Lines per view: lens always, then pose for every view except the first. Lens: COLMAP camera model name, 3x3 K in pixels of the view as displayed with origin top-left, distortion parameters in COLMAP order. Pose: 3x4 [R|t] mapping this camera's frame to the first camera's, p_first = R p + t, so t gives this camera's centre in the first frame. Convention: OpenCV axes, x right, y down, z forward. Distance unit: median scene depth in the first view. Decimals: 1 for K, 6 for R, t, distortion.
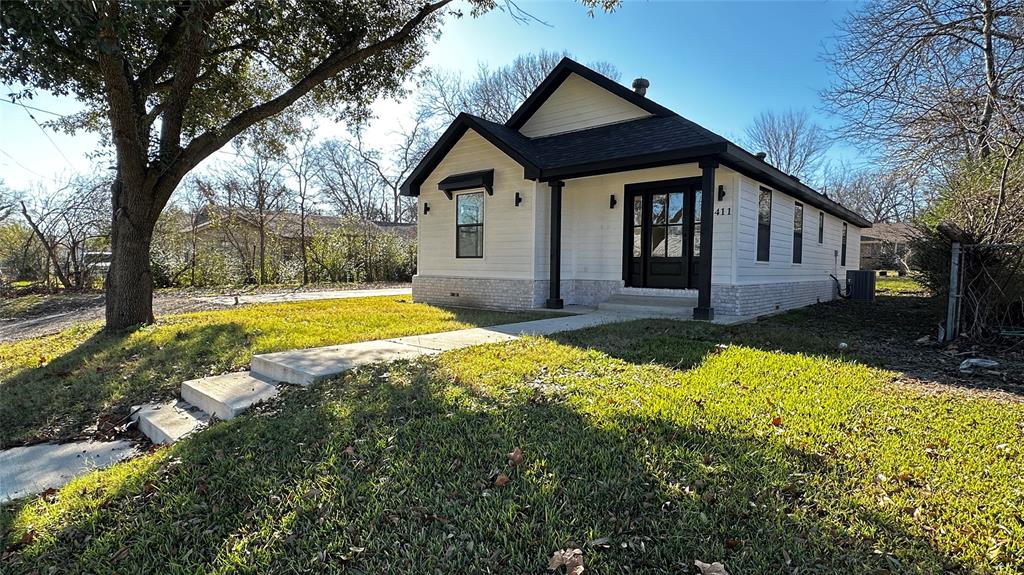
lens RADIAL K [[499.6, 0, 512.0], [0, 499.6, 287.5], [0, 0, 1]] dist [0.000112, -0.000349]
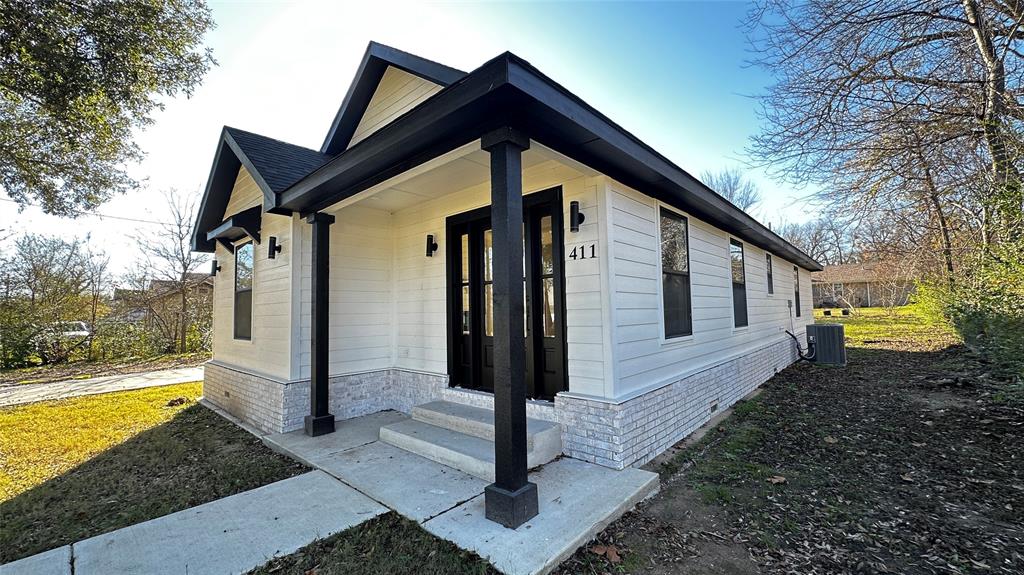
lens RADIAL K [[398.2, 0, 512.0], [0, 398.2, 287.5], [0, 0, 1]] dist [0.000087, -0.000092]
pose [[0.999292, -0.035573, -0.012245, 0.288585], [0.034125, 0.994087, -0.103087, -0.062245], [0.015840, 0.102596, 0.994597, 0.486465]]
